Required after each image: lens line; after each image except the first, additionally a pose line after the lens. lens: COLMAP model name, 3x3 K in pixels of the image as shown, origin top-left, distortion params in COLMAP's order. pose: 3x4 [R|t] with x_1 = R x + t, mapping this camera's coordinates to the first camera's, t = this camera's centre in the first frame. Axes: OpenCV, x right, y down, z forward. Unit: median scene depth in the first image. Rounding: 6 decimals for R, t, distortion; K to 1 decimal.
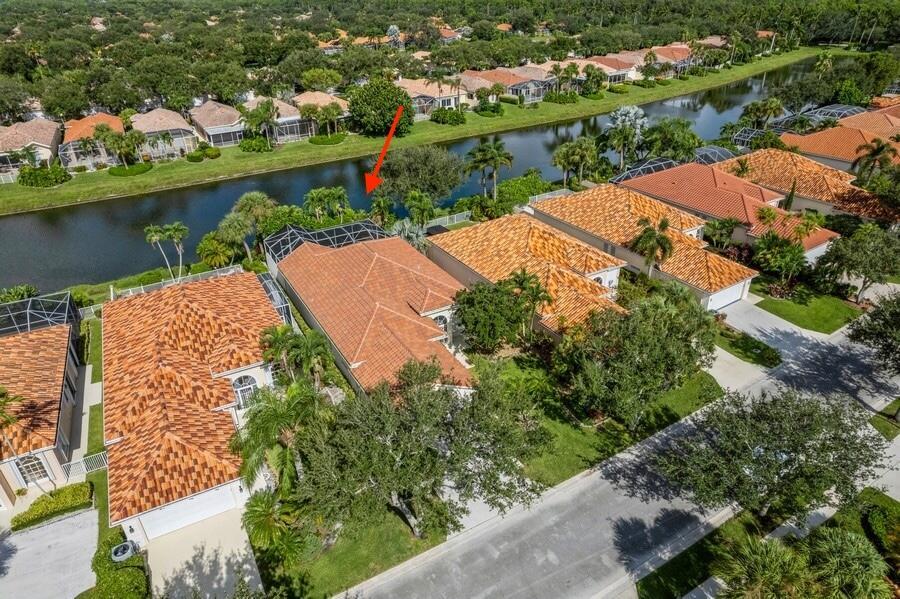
lens RADIAL K [[577.2, 0, 454.4], [0, 577.2, 297.8], [0, 0, 1]] dist [-0.080989, 0.070654]
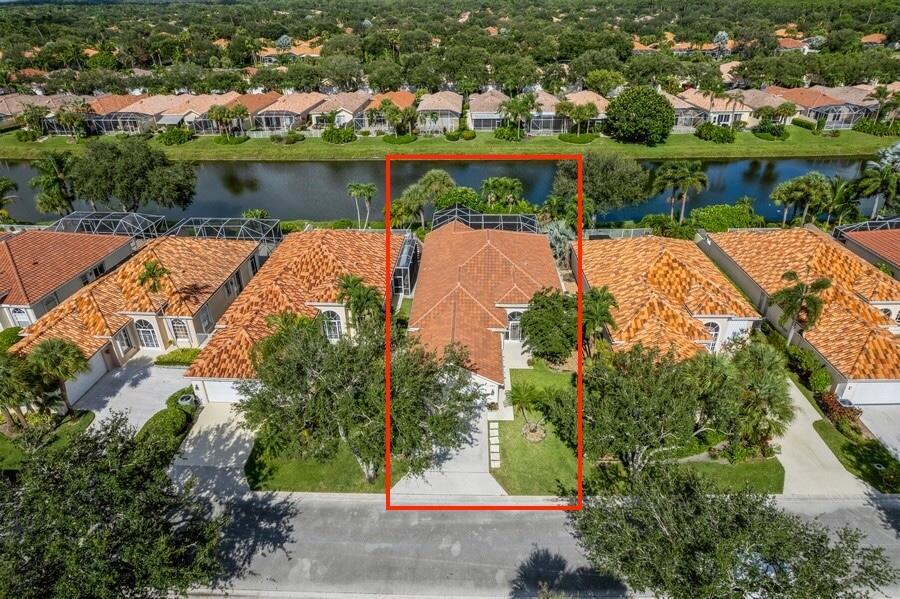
lens RADIAL K [[577.2, 0, 454.4], [0, 577.2, 297.8], [0, 0, 1]] dist [-0.080989, 0.070654]
pose [[0.848354, 0.256452, -0.463171, 0.223302], [-0.256548, 0.964405, 0.064080, -0.018962], [0.463118, 0.064463, 0.883949, 0.025576]]
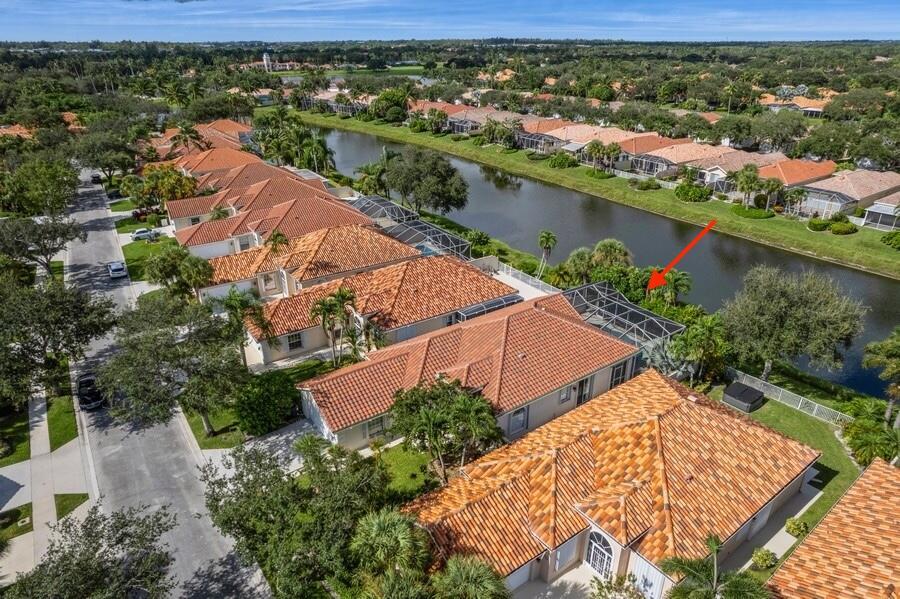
lens RADIAL K [[577.2, 0, 454.4], [0, 577.2, 297.8], [0, 0, 1]] dist [-0.080989, 0.070654]
pose [[0.095094, 0.427150, -0.899166, 0.472974], [-0.480178, 0.810912, 0.334441, -0.257039], [0.872001, 0.399956, 0.282221, 0.437978]]
